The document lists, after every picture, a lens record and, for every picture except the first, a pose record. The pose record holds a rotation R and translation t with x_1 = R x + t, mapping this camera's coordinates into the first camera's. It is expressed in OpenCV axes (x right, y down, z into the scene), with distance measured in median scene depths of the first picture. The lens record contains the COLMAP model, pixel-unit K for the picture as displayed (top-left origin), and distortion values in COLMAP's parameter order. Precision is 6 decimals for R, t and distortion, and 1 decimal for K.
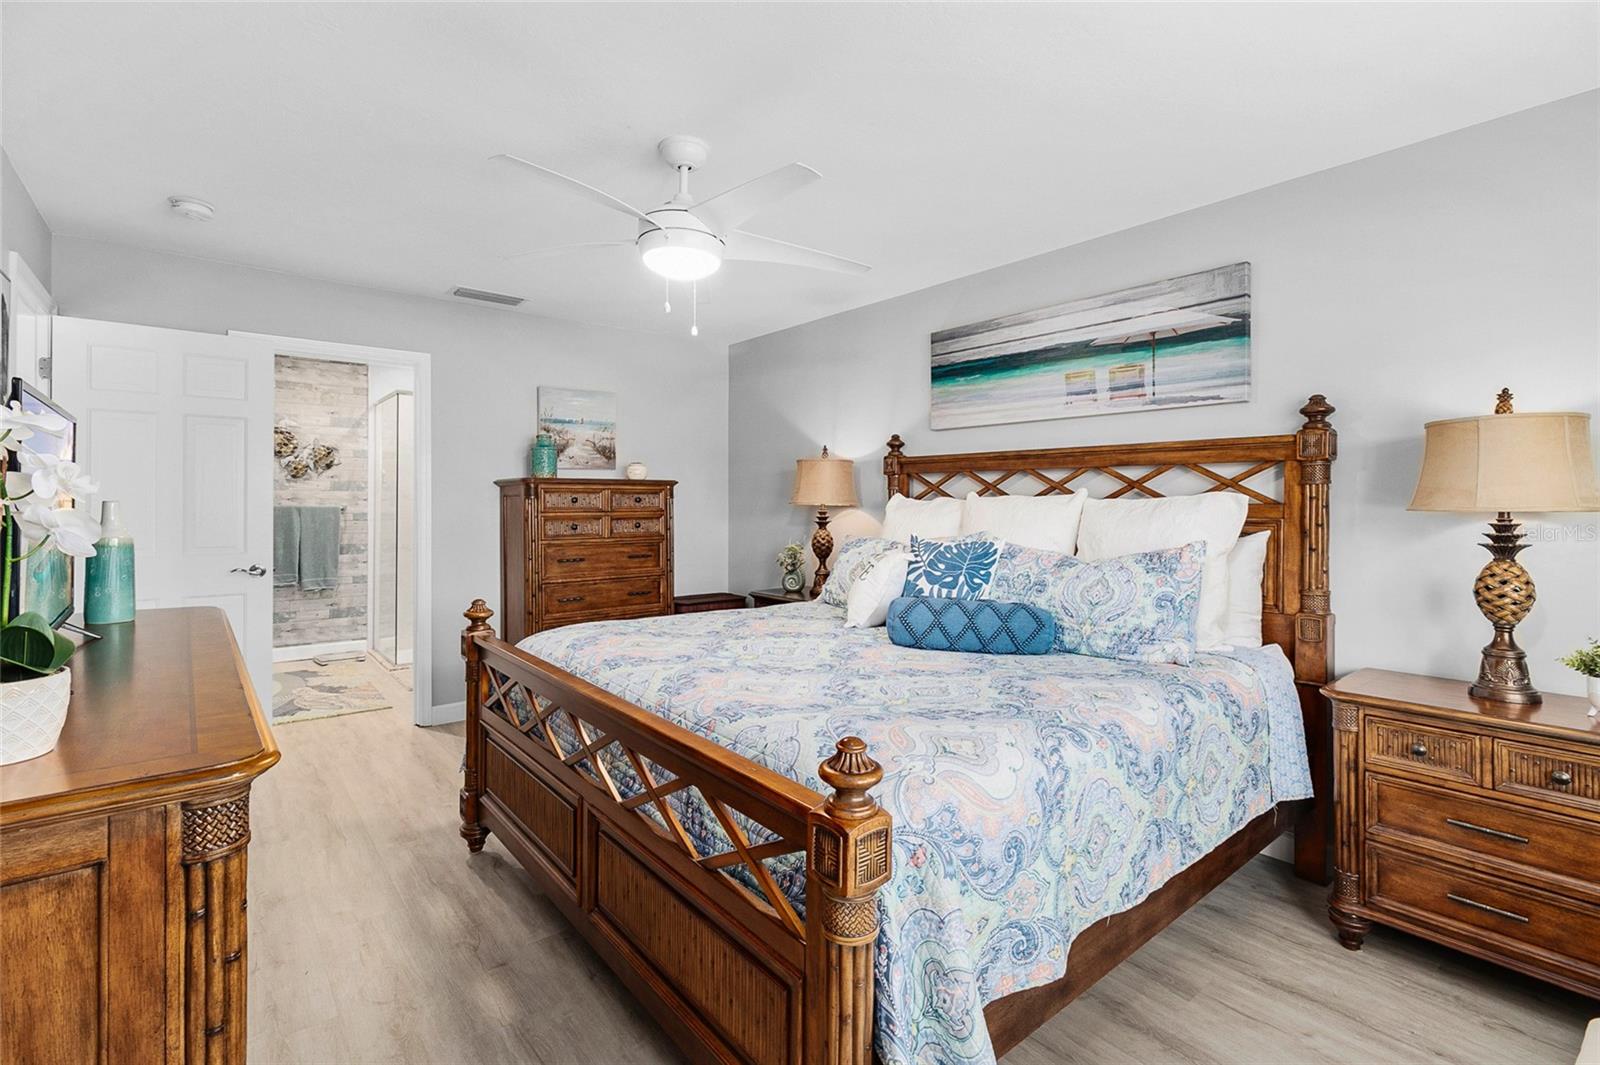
lens RADIAL K [[742.4, 0, 818.1], [0, 742.4, 505.2], [0, 0, 1]] dist [-0.000036, -0.001346]
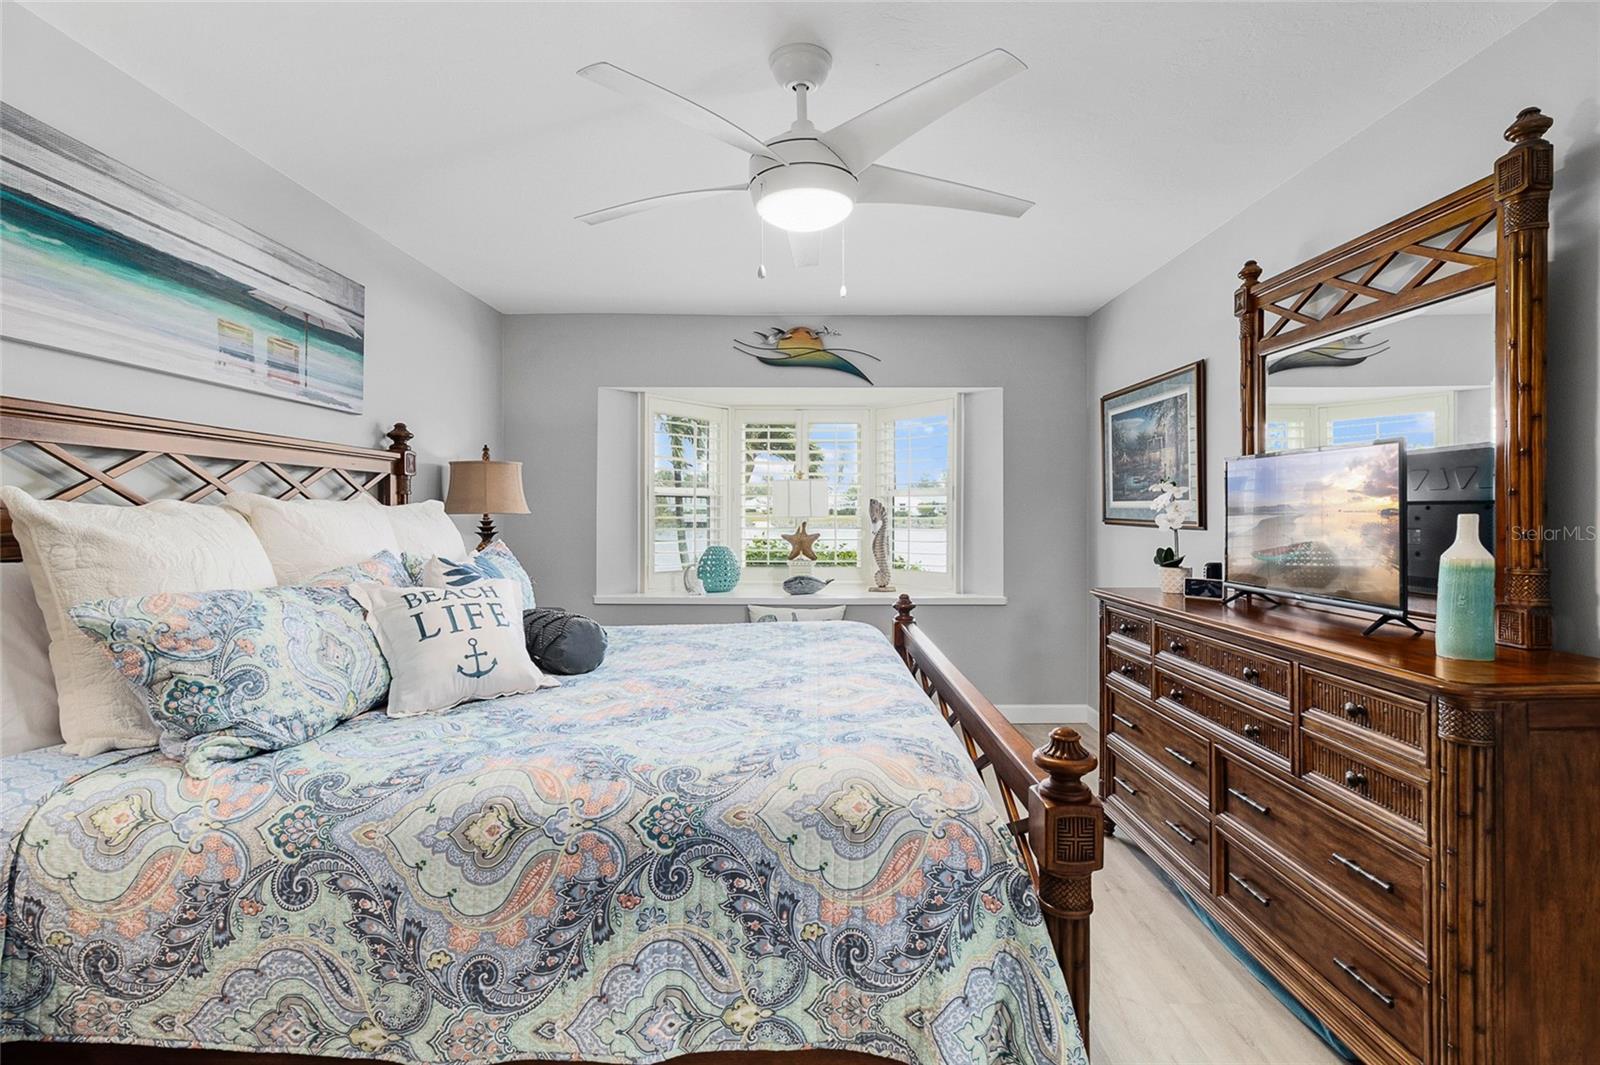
lens RADIAL K [[742.4, 0, 819.1], [0, 742.4, 507.8], [0, 0, 1]] dist [-0.000036, -0.001346]
pose [[-0.778427, -0.003626, 0.627725, -0.518085], [-0.001674, 0.999992, 0.003700, -0.008545], [-0.627733, 0.001829, -0.778427, 1.194402]]
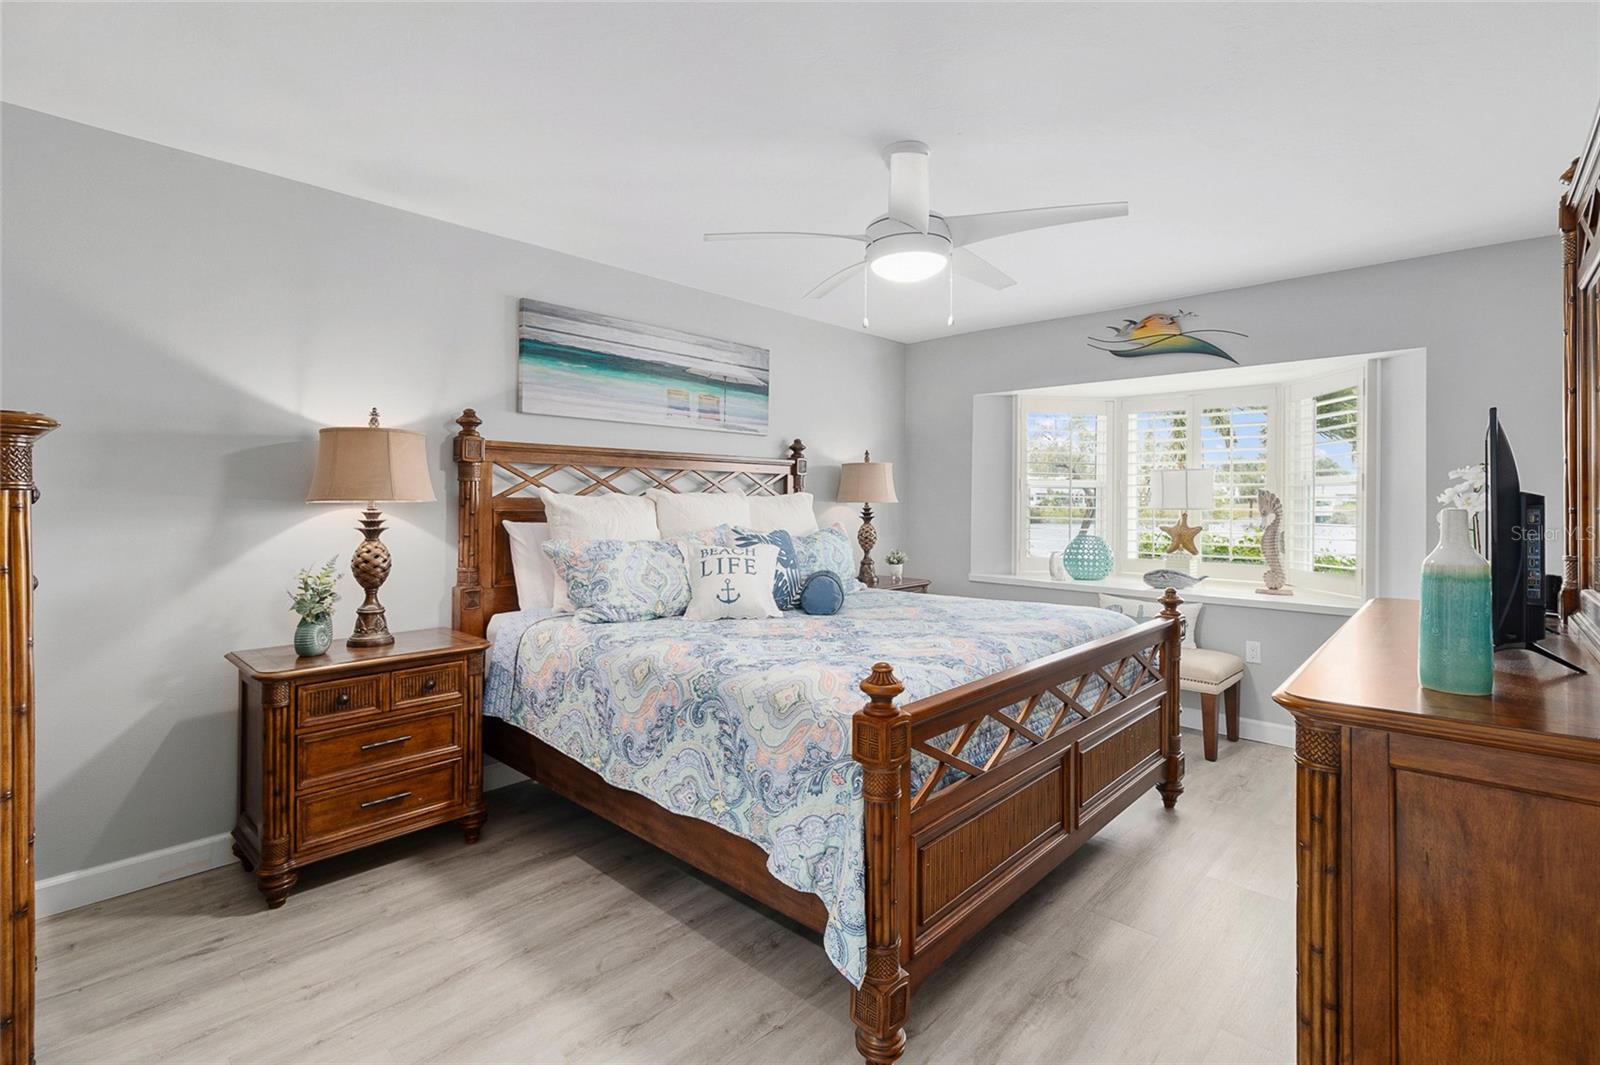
lens RADIAL K [[742.4, 0, 820.2], [0, 742.4, 488.3], [0, 0, 1]] dist [-0.000036, -0.001346]
pose [[-0.141345, 0.008104, 0.989927, -0.874532], [-0.001864, 0.999963, -0.008452, -0.010060], [-0.989959, -0.003040, -0.141324, 0.936225]]
